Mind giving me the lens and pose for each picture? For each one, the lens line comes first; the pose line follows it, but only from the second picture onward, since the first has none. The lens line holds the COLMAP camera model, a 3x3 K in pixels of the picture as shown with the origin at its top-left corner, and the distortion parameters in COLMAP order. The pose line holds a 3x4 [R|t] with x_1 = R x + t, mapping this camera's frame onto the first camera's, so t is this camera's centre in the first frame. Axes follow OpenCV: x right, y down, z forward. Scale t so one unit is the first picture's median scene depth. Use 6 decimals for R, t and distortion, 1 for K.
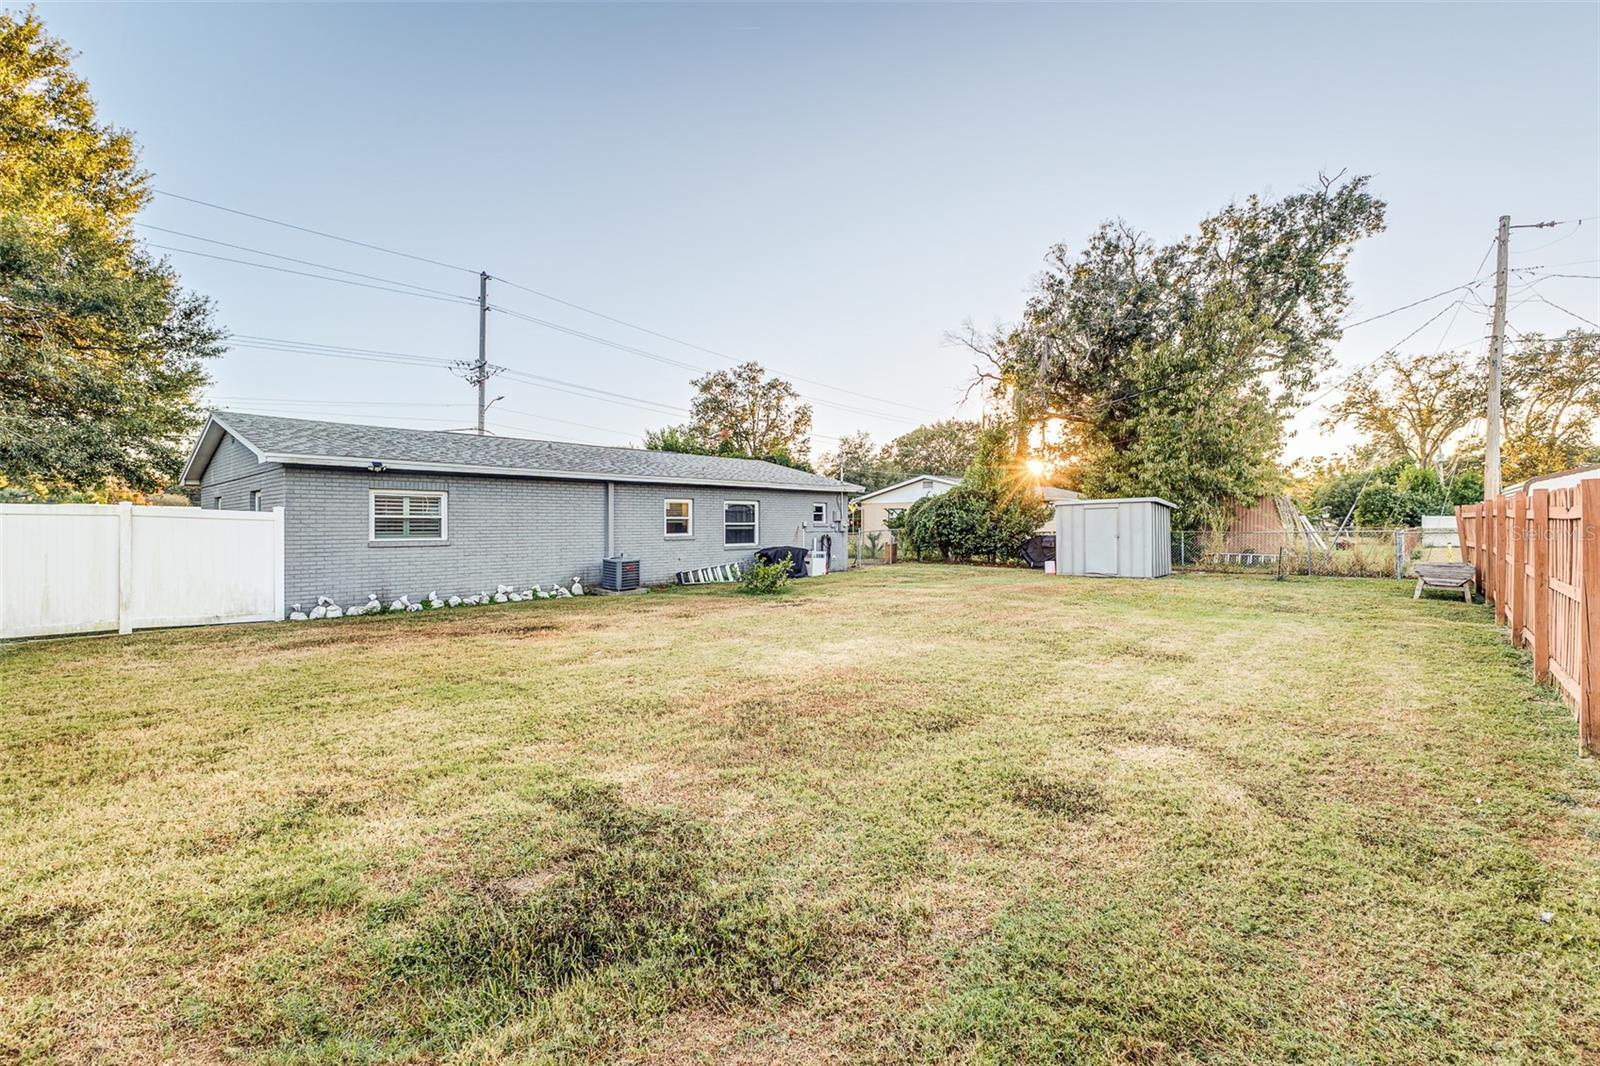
lens RADIAL K [[686.9, 0, 792.2], [0, 686.9, 529.3], [0, 0, 1]] dist [0.006672, -0.001382]
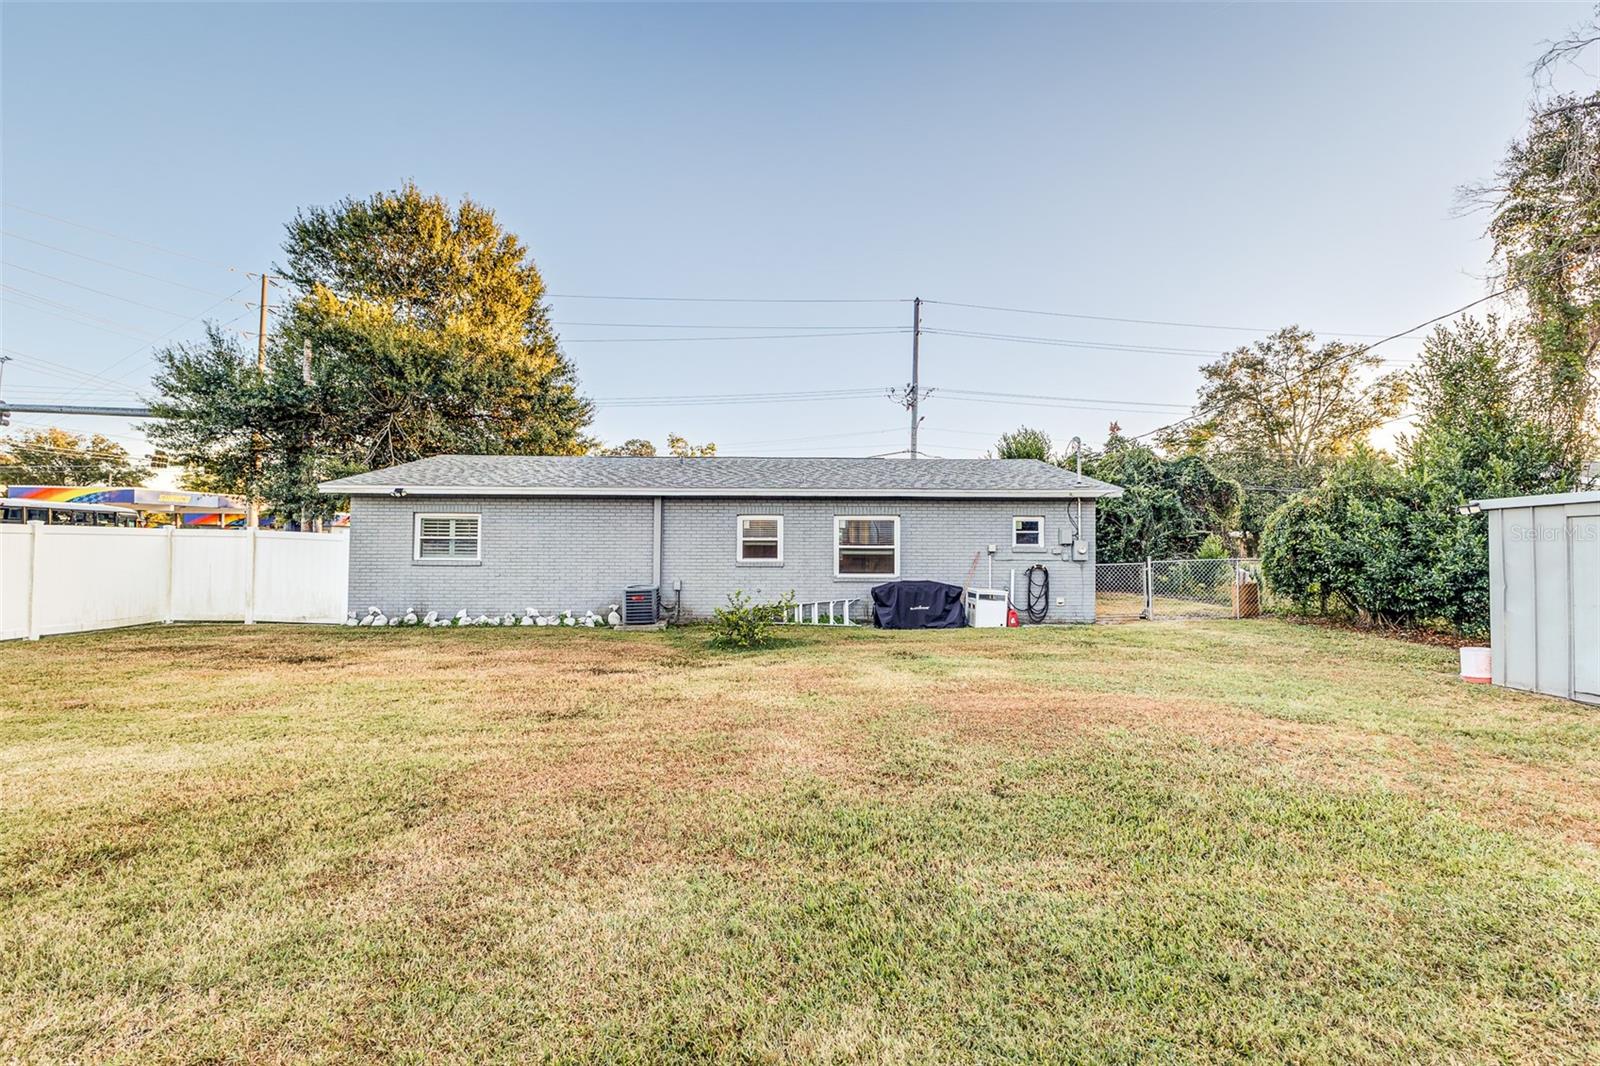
lens RADIAL K [[686.9, 0, 801.8], [0, 686.9, 526.4], [0, 0, 1]] dist [0.006672, -0.001382]
pose [[0.693945, -0.011715, -0.719933, 0.409440], [-0.012645, 0.999515, -0.028452, -0.008441], [0.719917, 0.028848, 0.693460, 0.448871]]
